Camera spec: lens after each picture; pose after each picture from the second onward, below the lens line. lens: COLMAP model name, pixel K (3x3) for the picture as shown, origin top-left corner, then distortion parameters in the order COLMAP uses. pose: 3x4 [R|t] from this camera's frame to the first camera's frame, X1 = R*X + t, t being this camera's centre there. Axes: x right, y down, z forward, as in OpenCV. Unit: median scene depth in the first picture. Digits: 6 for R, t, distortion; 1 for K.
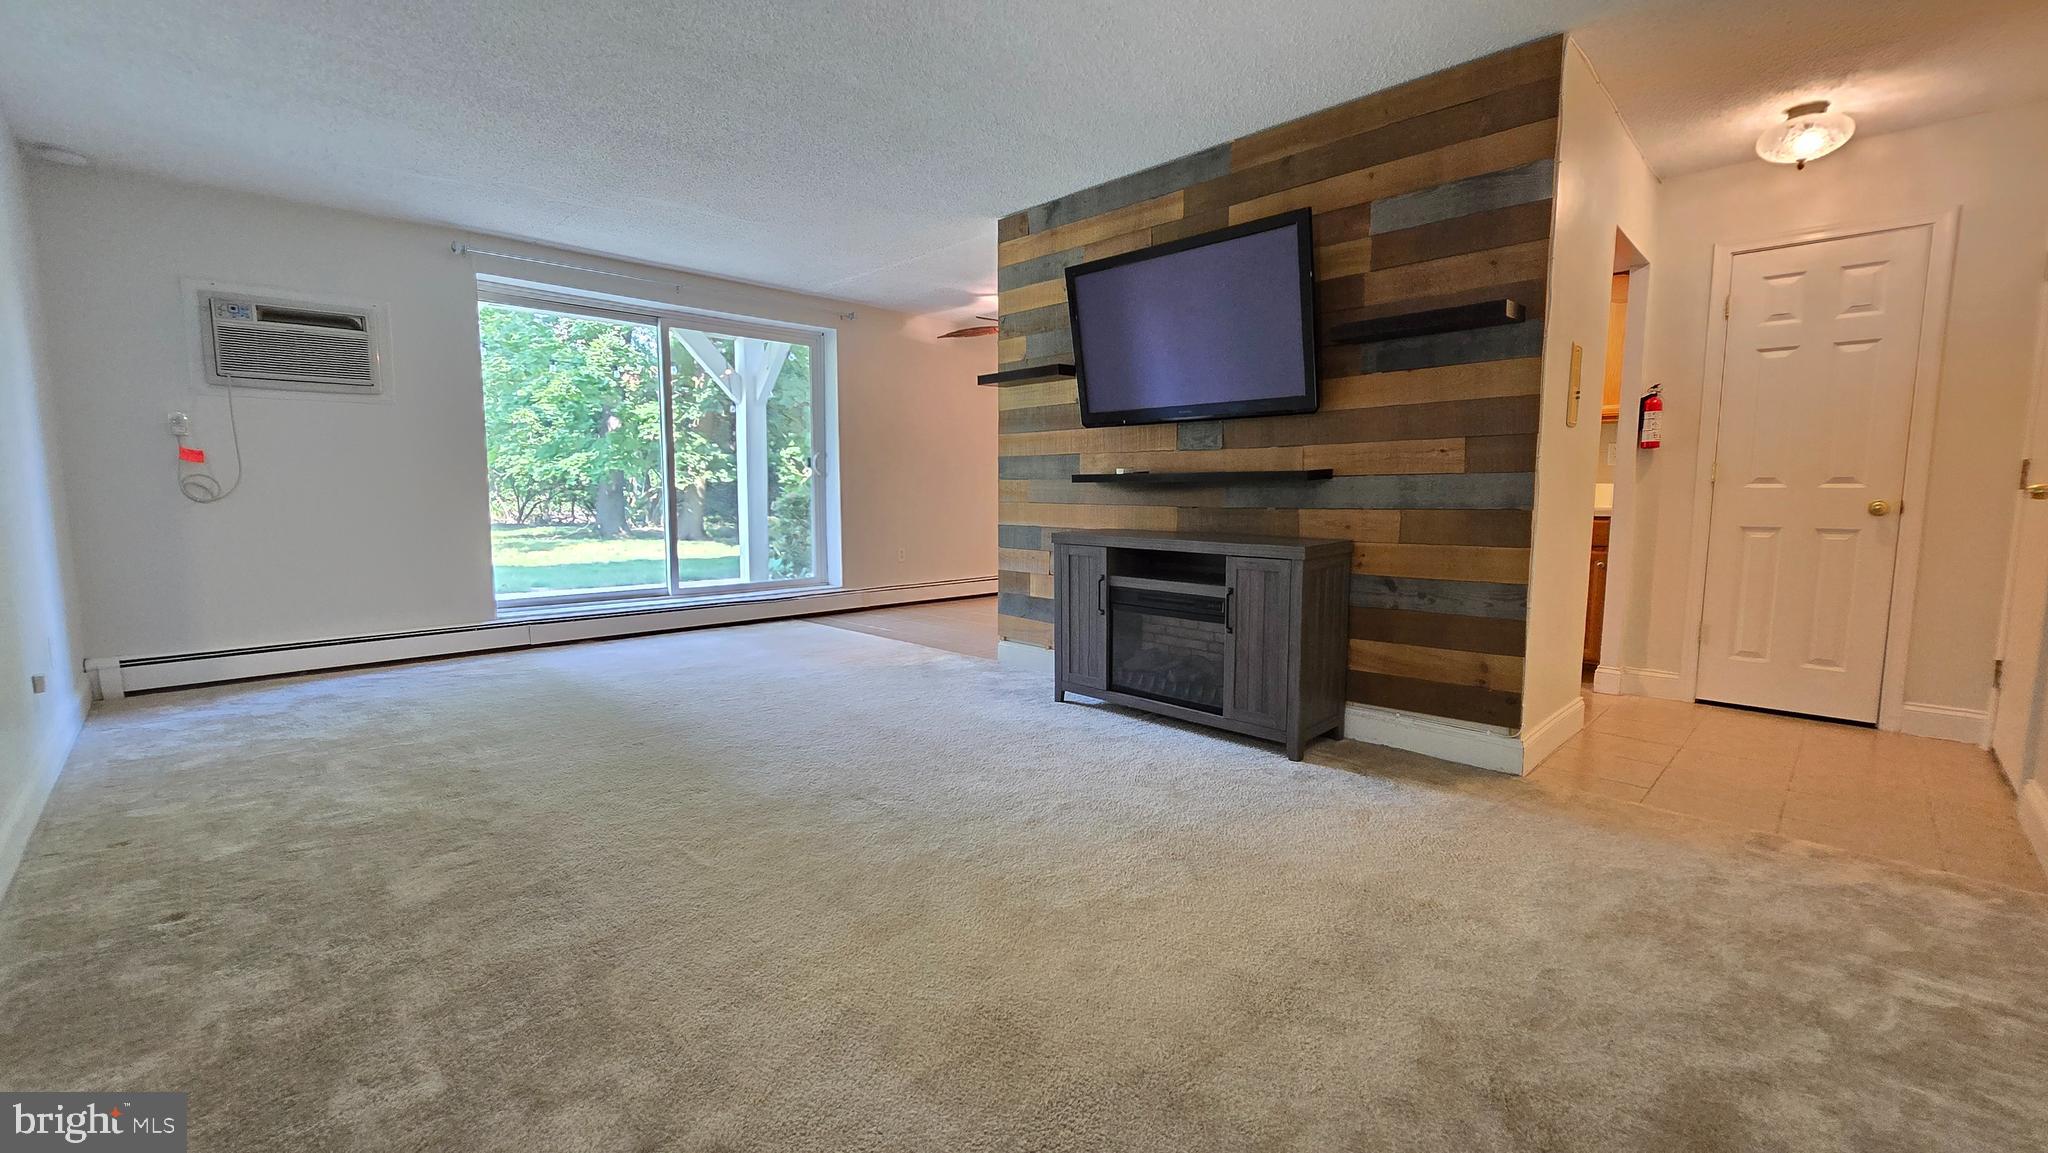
lens RADIAL K [[845.1, 0, 1020.1], [0, 845.1, 582.5], [0, 0, 1]] dist [0.000754, 0.001381]
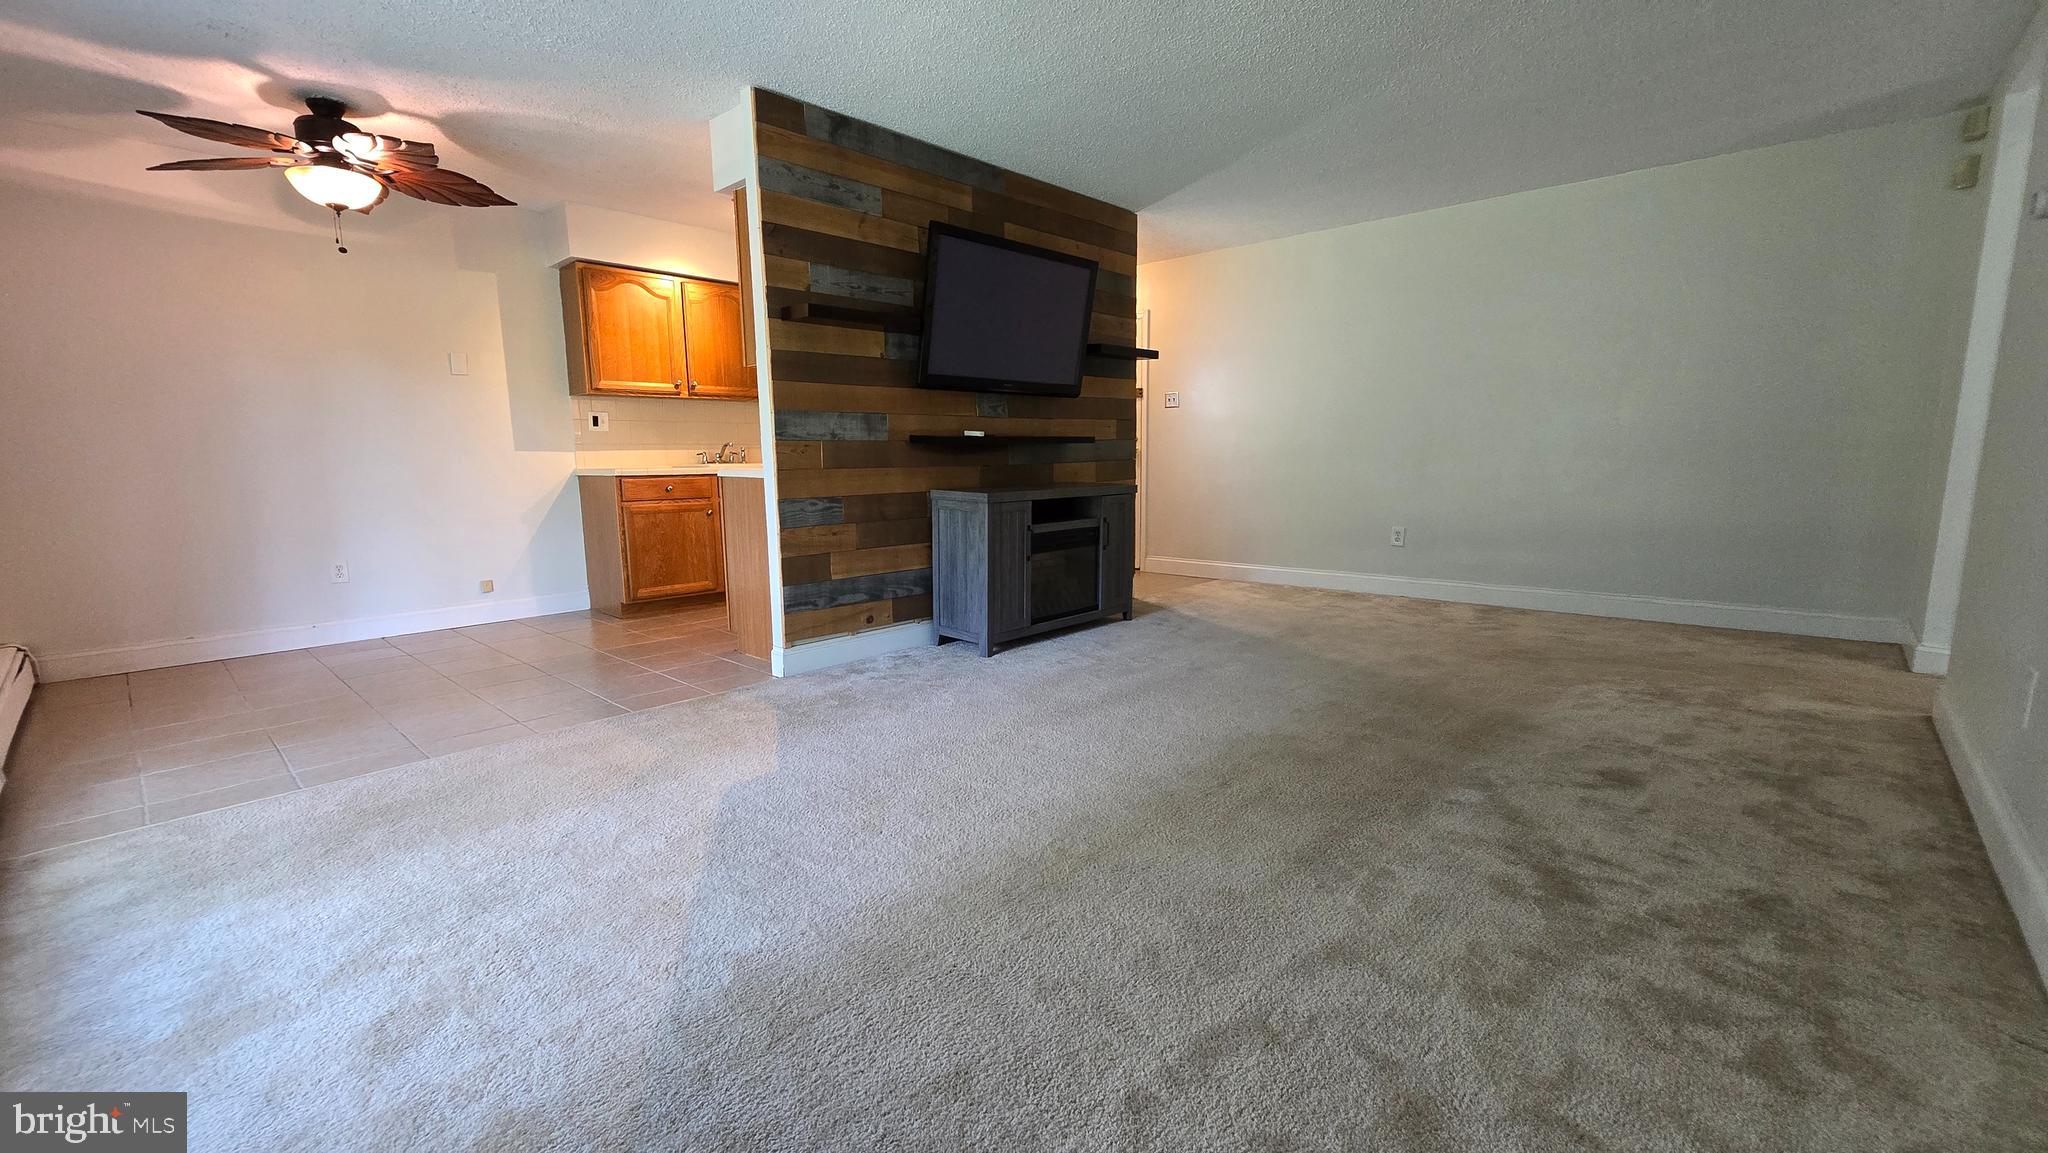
lens RADIAL K [[845.1, 0, 1020.1], [0, 845.1, 581.2], [0, 0, 1]] dist [0.000754, 0.001381]
pose [[-0.037437, -0.151772, 0.987706, -1.047218], [0.122025, 0.980308, 0.155260, -0.114410], [-0.991821, 0.126337, -0.018180, 1.050153]]
